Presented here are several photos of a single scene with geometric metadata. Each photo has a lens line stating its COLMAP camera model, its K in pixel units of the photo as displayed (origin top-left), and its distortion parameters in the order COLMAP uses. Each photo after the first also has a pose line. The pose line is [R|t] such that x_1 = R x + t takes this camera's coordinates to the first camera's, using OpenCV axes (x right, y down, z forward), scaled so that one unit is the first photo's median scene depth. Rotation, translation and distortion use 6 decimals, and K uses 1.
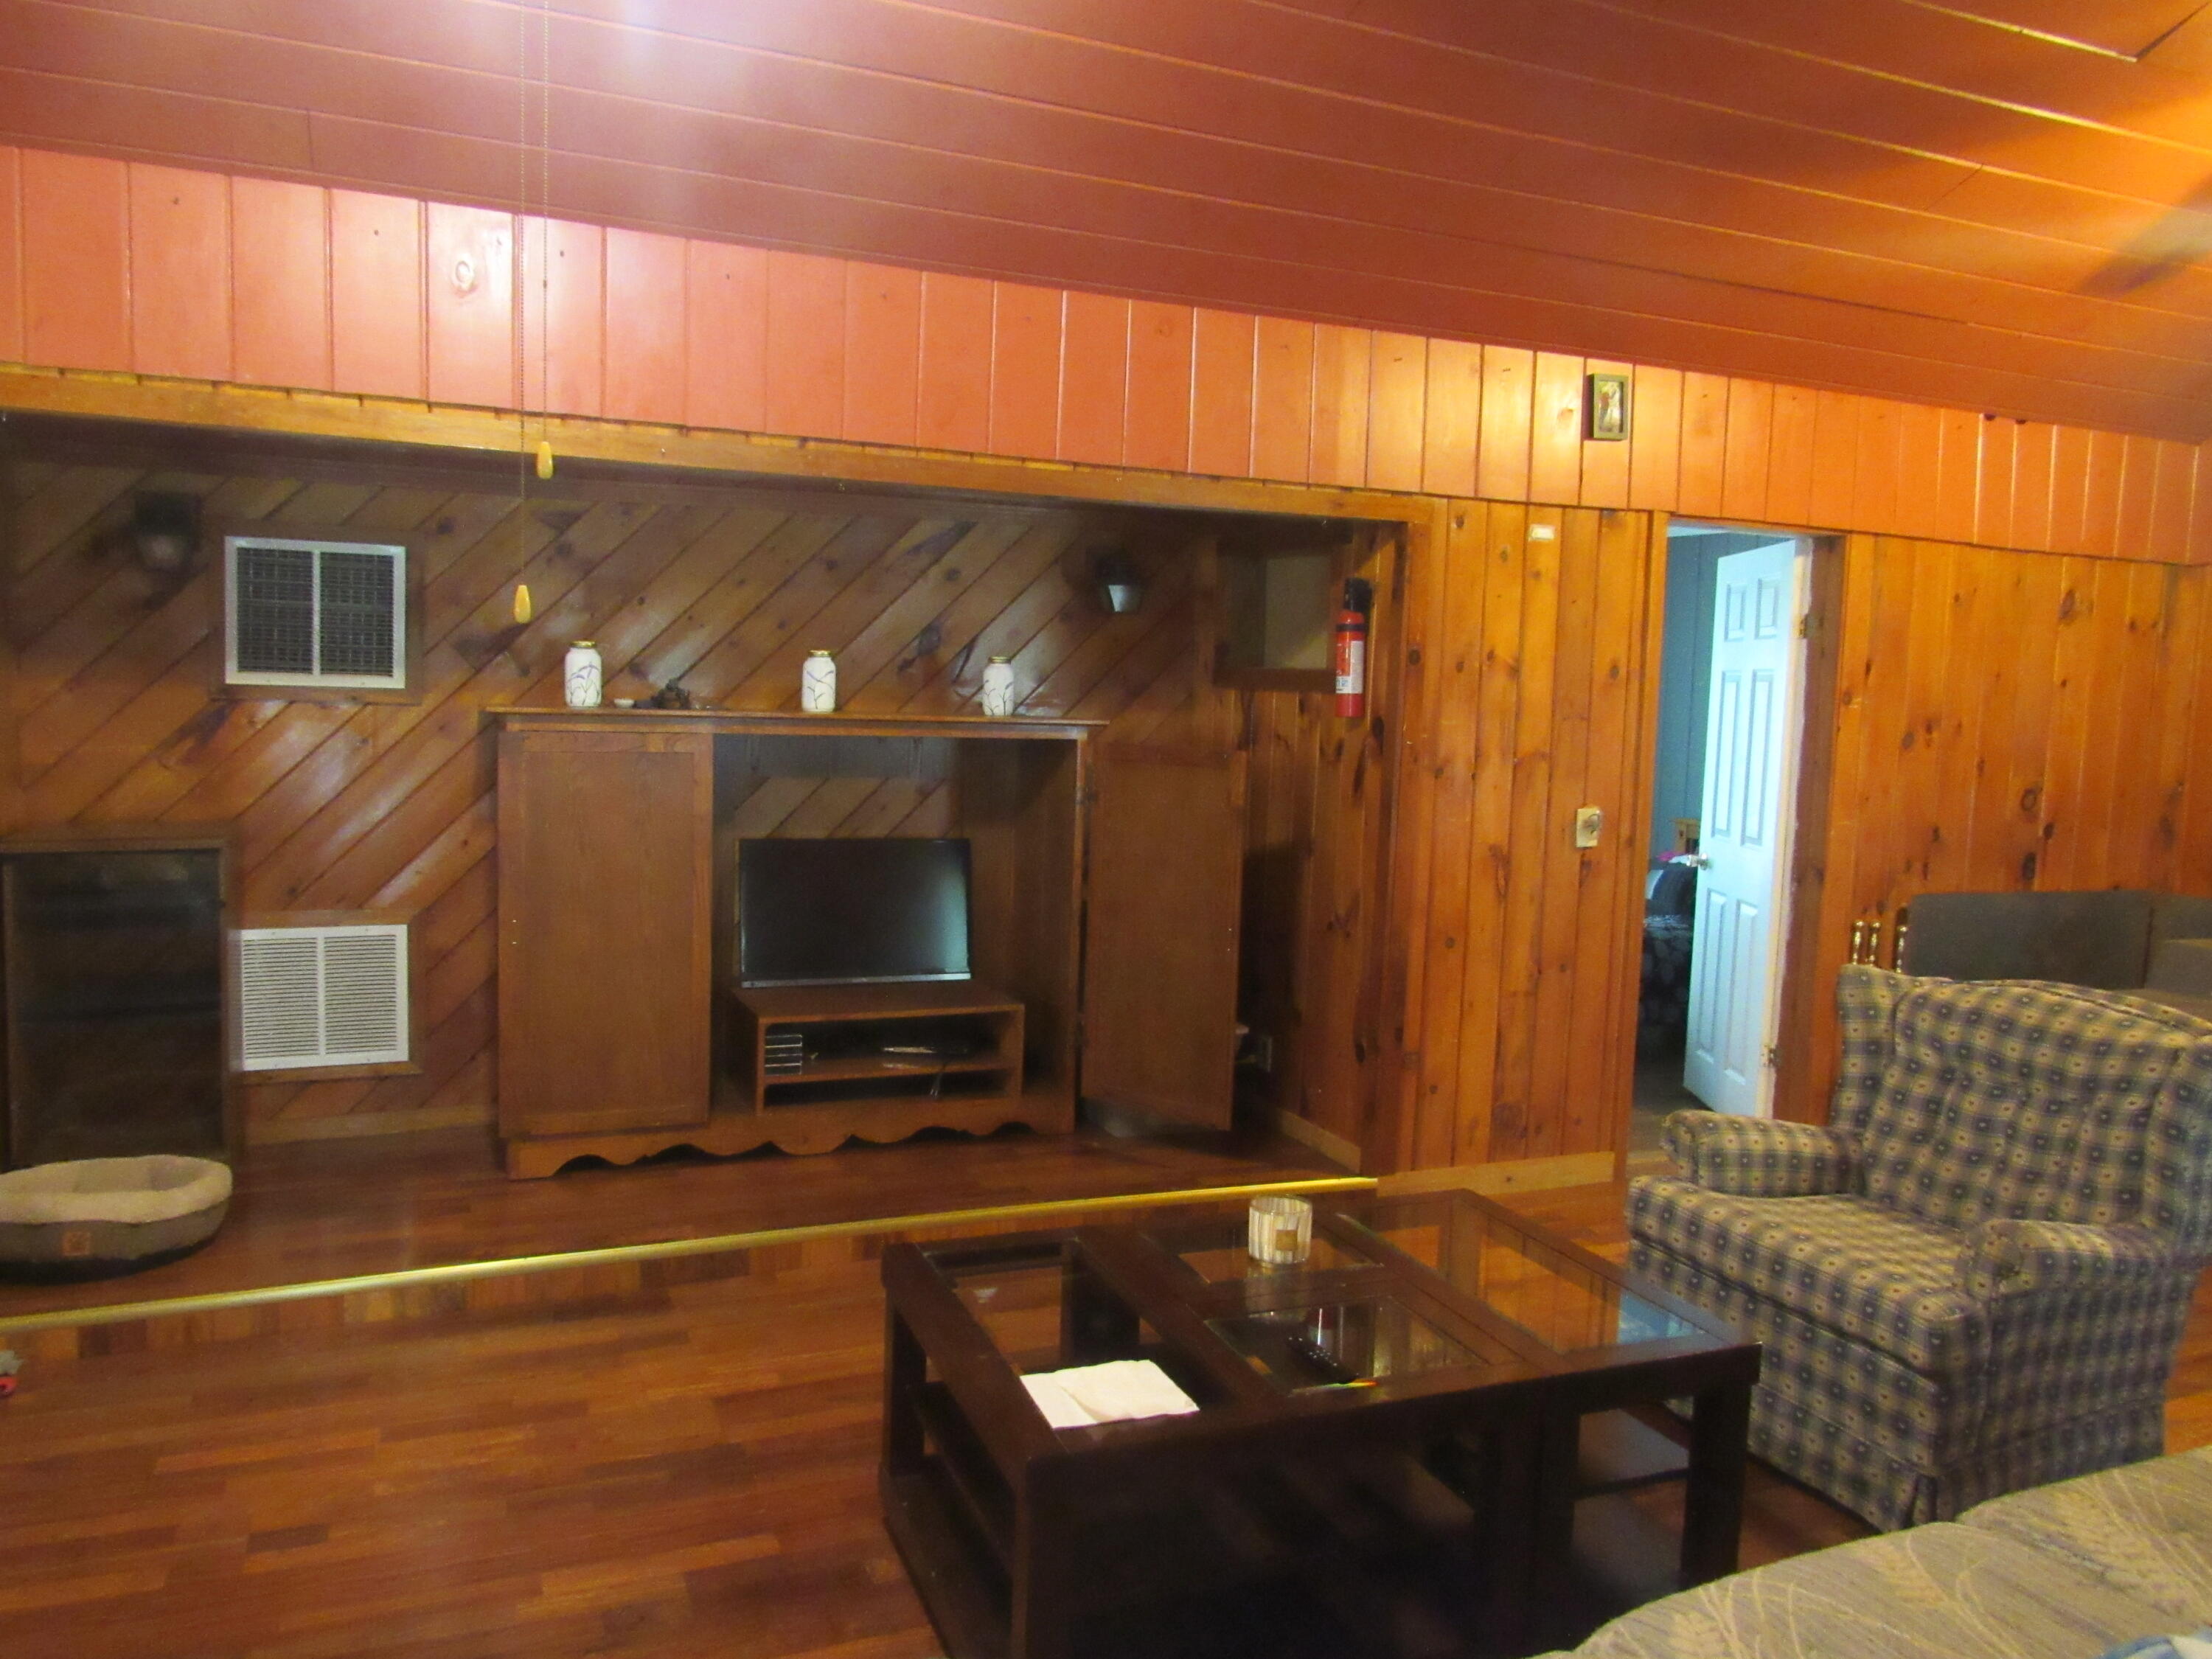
lens RADIAL K [[1576.4, 0, 1101.5], [0, 1576.4, 824.8], [0, 0, 1]] dist [-0.028413, 0.012590]
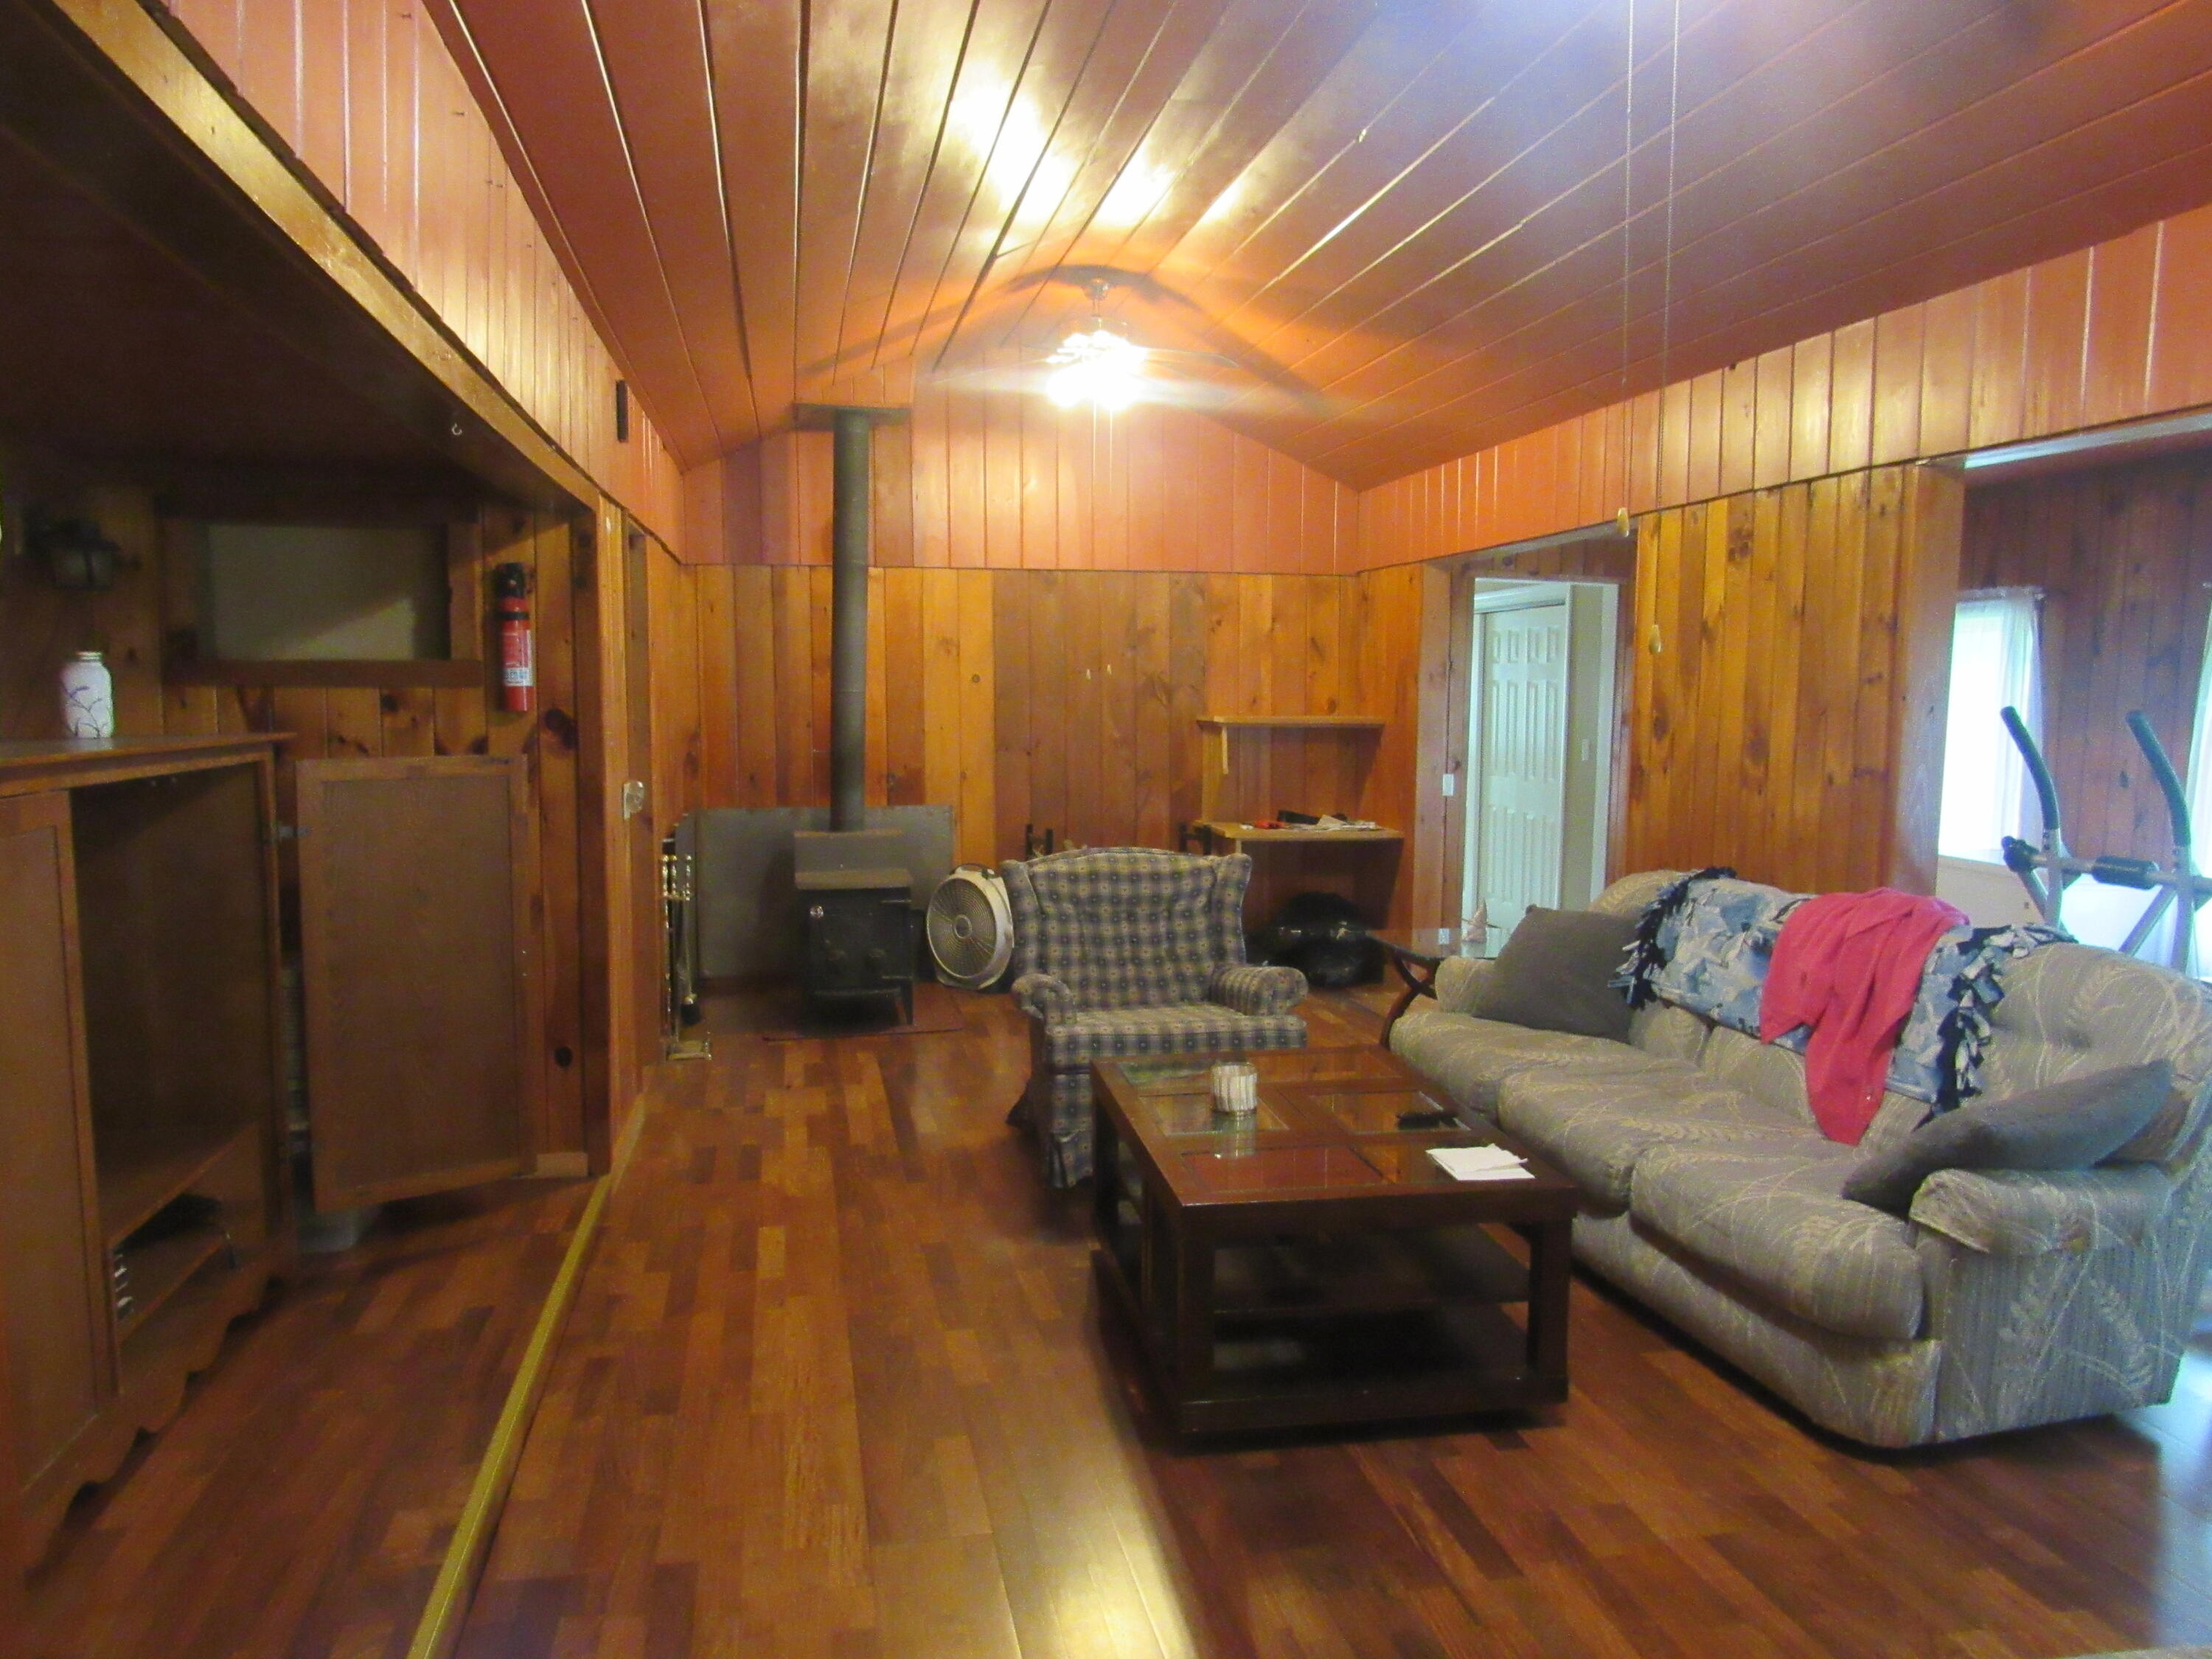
lens RADIAL K [[1576.4, 0, 1092.2], [0, 1576.4, 838.9], [0, 0, 1]] dist [-0.028413, 0.012590]
pose [[0.221389, -0.134951, 0.965803, -0.934255], [0.094041, 0.988717, 0.116597, -0.095334], [-0.970641, 0.065012, 0.231582, 0.624419]]
